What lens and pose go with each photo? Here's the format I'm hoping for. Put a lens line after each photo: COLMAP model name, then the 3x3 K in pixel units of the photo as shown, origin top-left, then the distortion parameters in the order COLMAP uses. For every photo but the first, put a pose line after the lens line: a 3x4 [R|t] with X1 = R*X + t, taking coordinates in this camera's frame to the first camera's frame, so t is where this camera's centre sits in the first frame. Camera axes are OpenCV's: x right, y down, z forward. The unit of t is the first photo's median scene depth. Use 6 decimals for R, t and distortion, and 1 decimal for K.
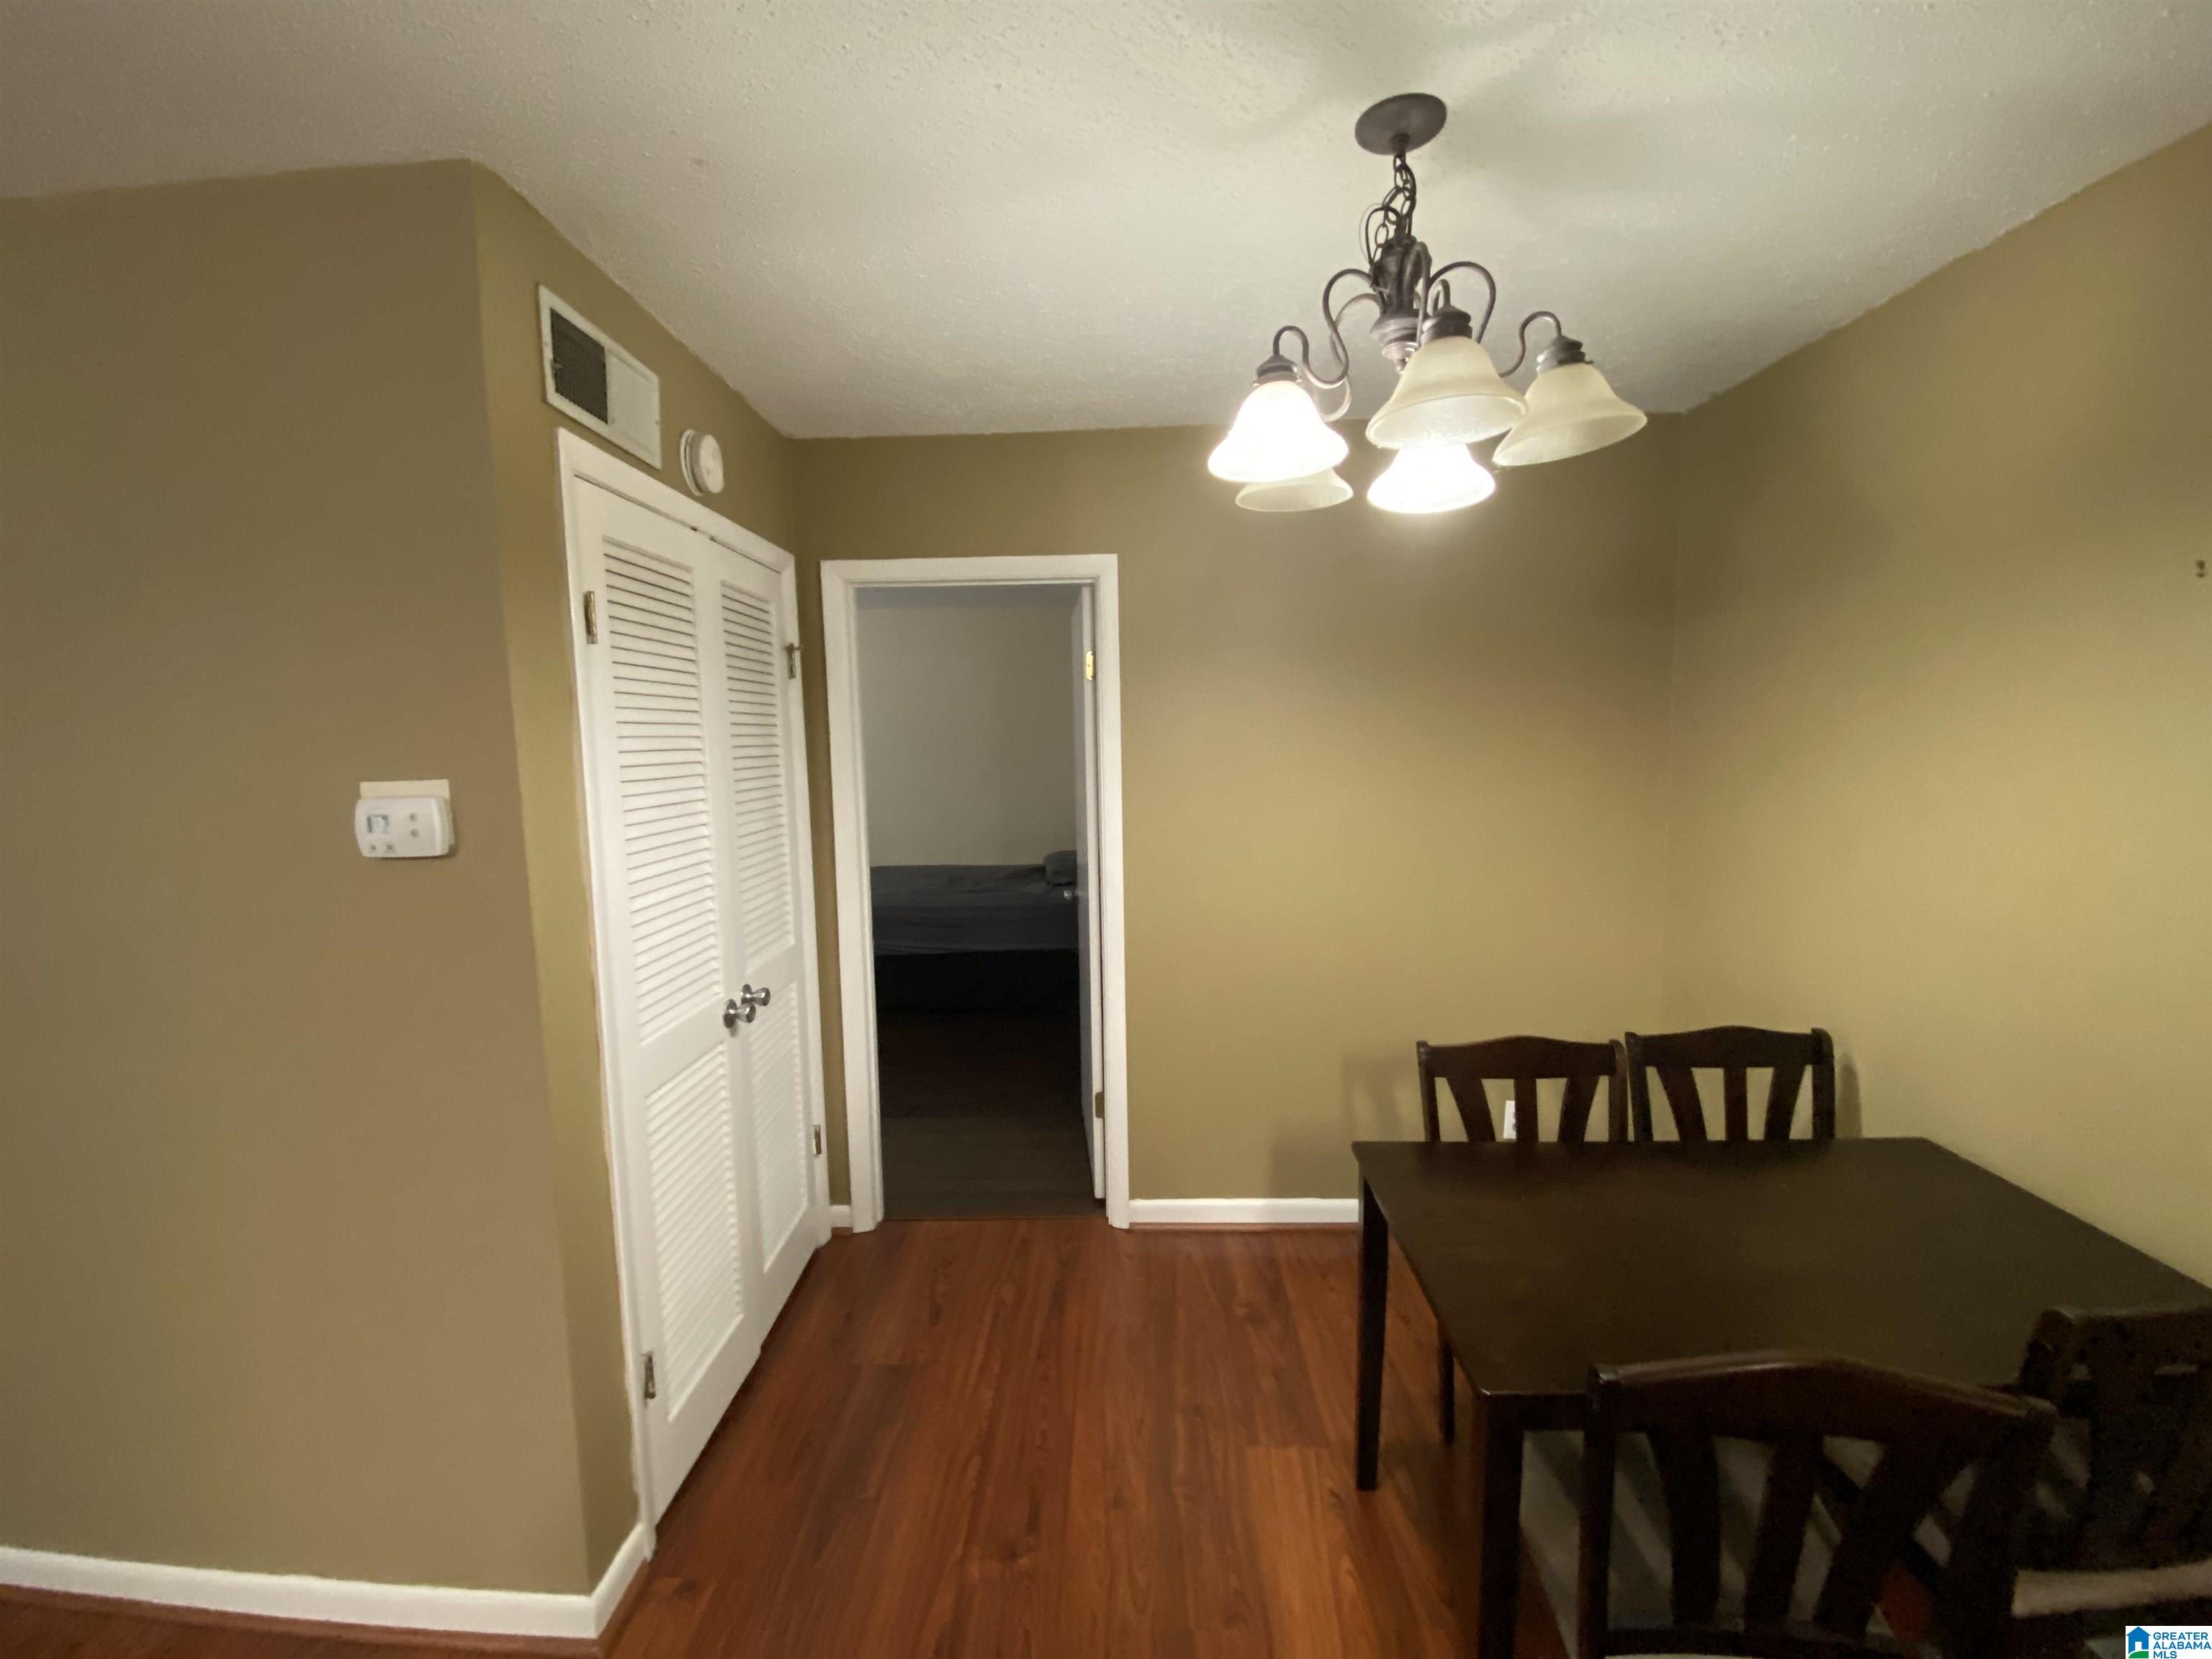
lens RADIAL K [[905.7, 0, 1099.8], [0, 905.7, 823.2], [0, 0, 1]] dist [0.002902, -0.010999]
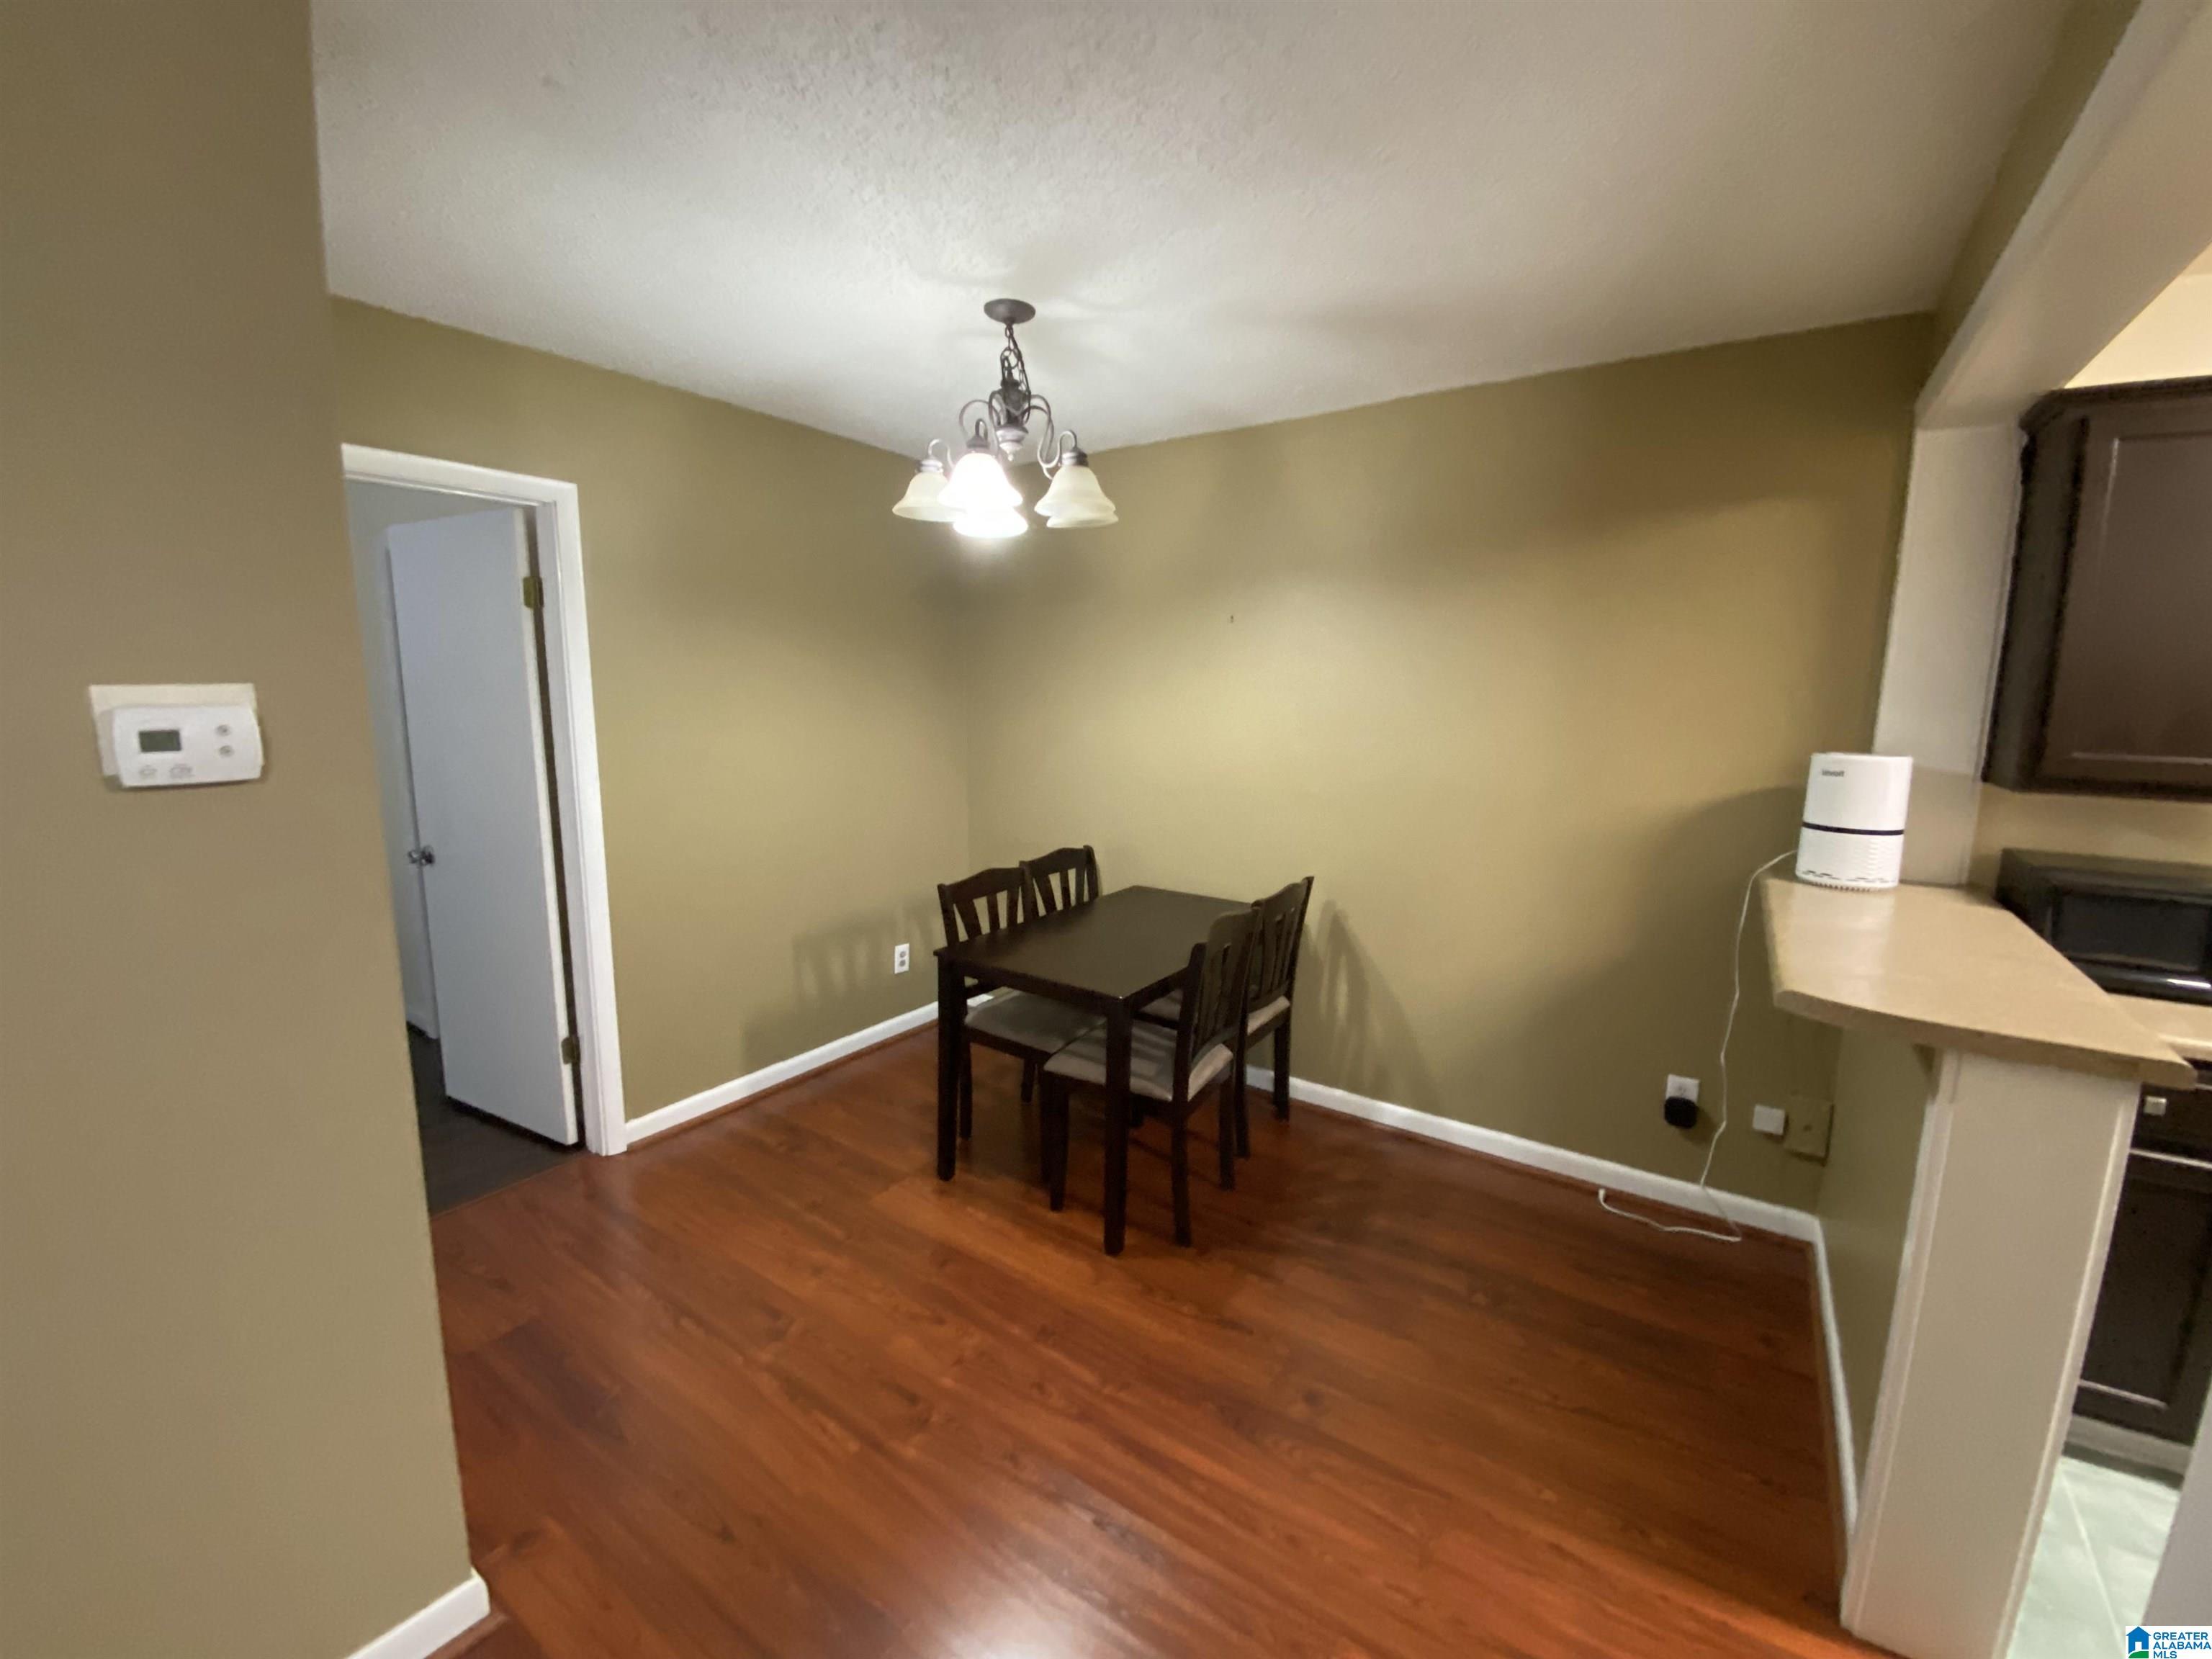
lens RADIAL K [[905.7, 0, 1120.8], [0, 905.7, 828.9], [0, 0, 1]] dist [0.002902, -0.010999]
pose [[0.527246, -0.103546, 0.843380, -0.749233], [0.061842, 0.994591, 0.083450, 0.045368], [-0.847460, 0.008158, 0.530797, -0.048933]]
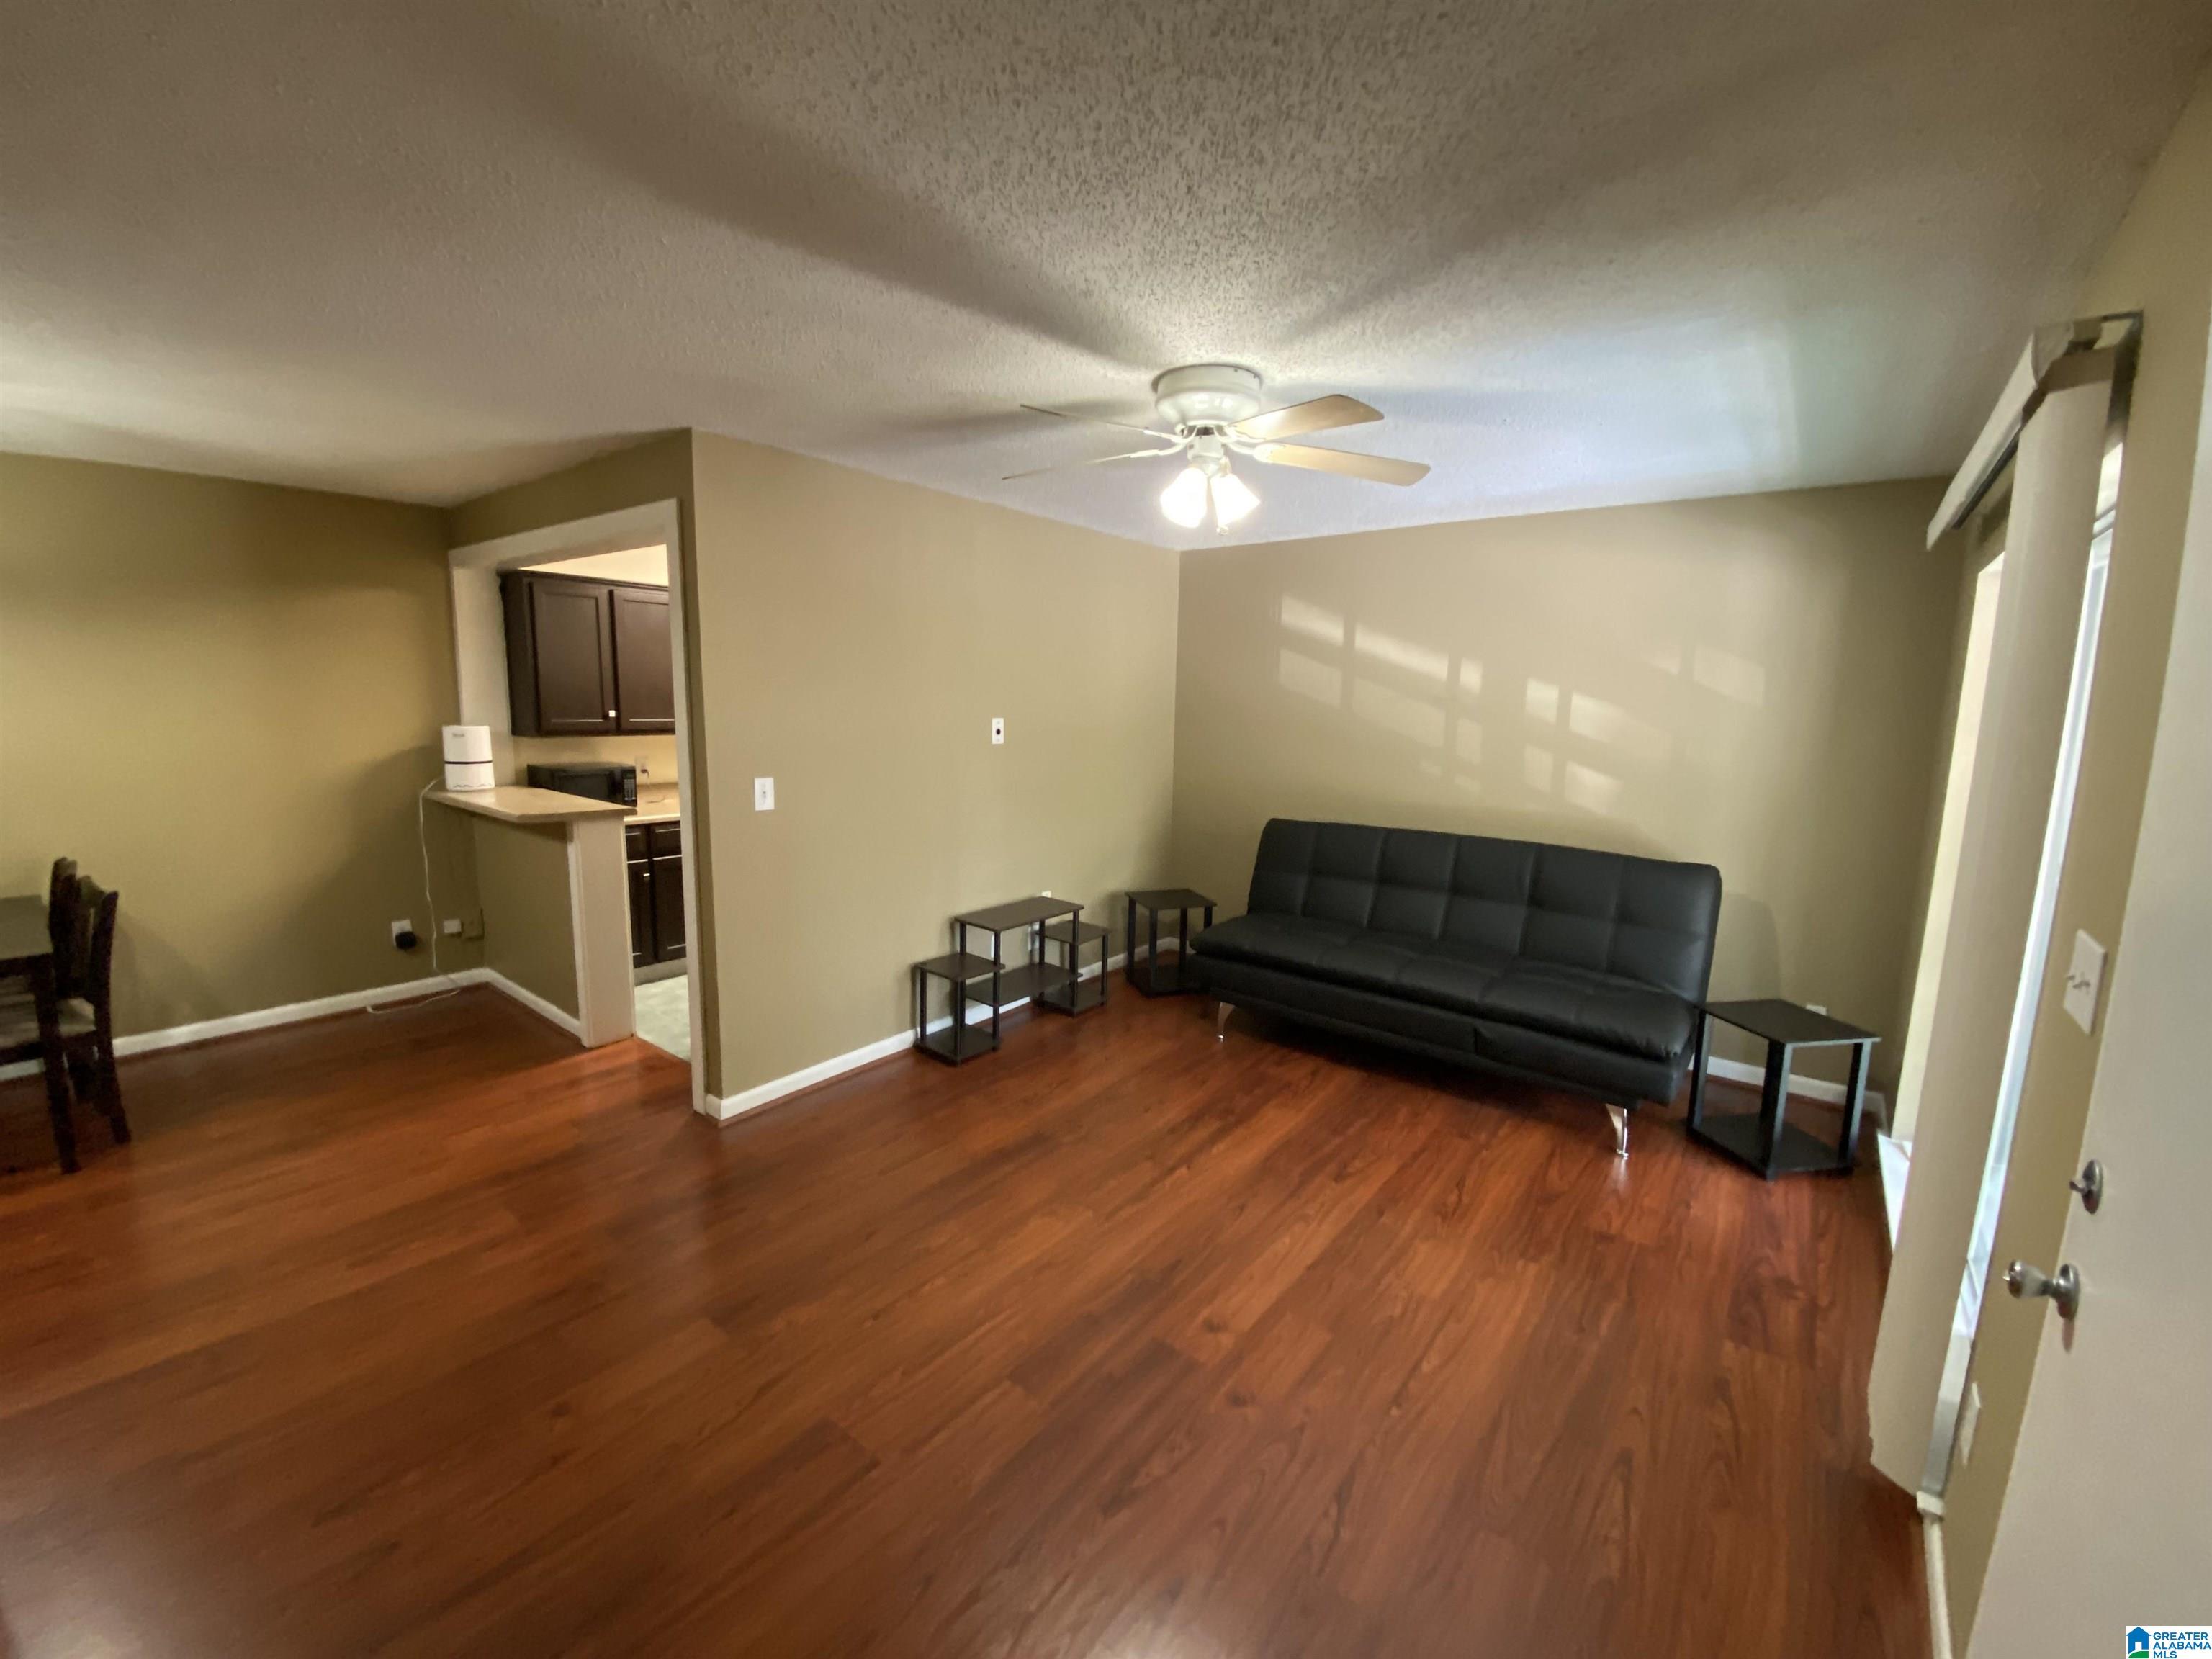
lens RADIAL K [[905.7, 0, 1083.6], [0, 905.7, 825.1], [0, 0, 1]] dist [0.002902, -0.010999]
pose [[-0.798039, -0.085250, 0.596545, -1.951259], [0.053515, 0.976005, 0.211068, -0.050533], [-0.600224, 0.200365, -0.774329, 0.655684]]
